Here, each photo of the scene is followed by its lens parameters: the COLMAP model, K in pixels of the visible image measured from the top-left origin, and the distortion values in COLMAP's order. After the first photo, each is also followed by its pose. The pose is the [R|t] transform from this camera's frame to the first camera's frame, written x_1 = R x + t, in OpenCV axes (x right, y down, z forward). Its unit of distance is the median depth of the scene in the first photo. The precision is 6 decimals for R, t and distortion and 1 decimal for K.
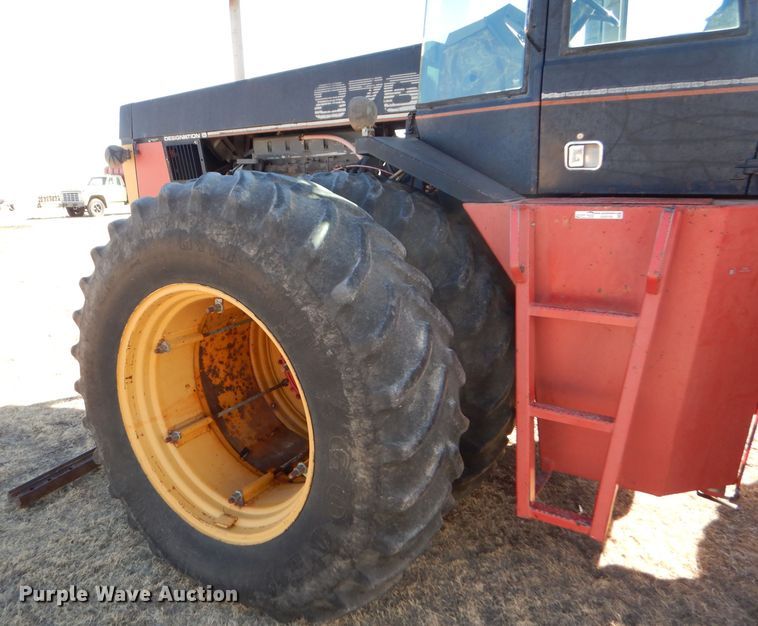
lens RADIAL K [[620.0, 0, 311.8], [0, 620.0, 311.3], [0, 0, 1]] dist [-0.034167, -0.001831]
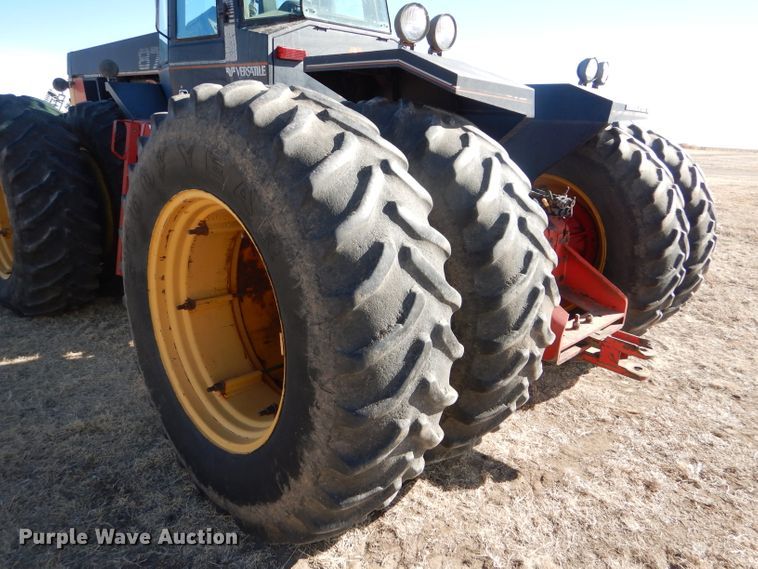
lens RADIAL K [[541.6, 0, 375.4], [0, 541.6, 279.5], [0, 0, 1]] dist [0.009263, 0.000270]
pose [[0.988942, 0.101138, -0.108466, 1.124830], [-0.092858, 0.992551, 0.078862, 0.105091], [0.115634, -0.067918, 0.990967, -0.564438]]
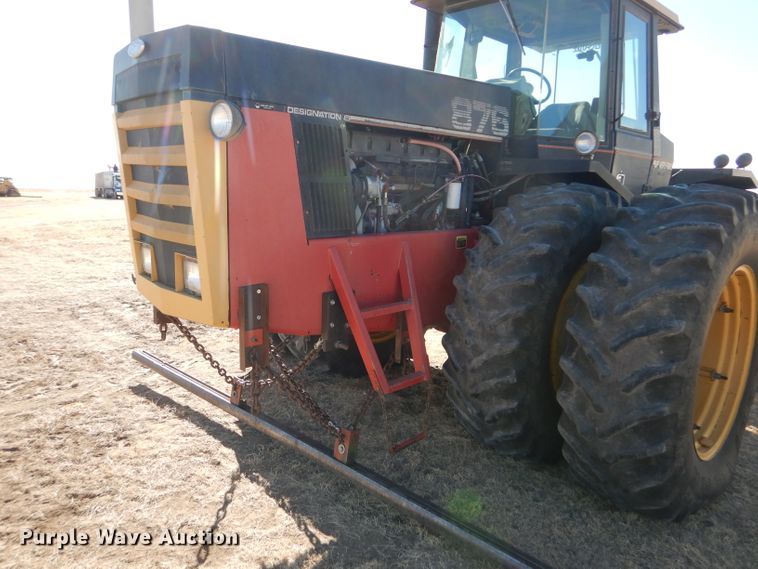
lens RADIAL K [[541.6, 0, 375.4], [0, 541.6, 279.5], [0, 0, 1]] dist [0.009263, 0.000270]
pose [[0.188840, -0.132996, 0.972960, -1.249824], [0.170102, 0.980239, 0.100976, -0.225806], [-0.967163, 0.146434, 0.207731, 1.271697]]
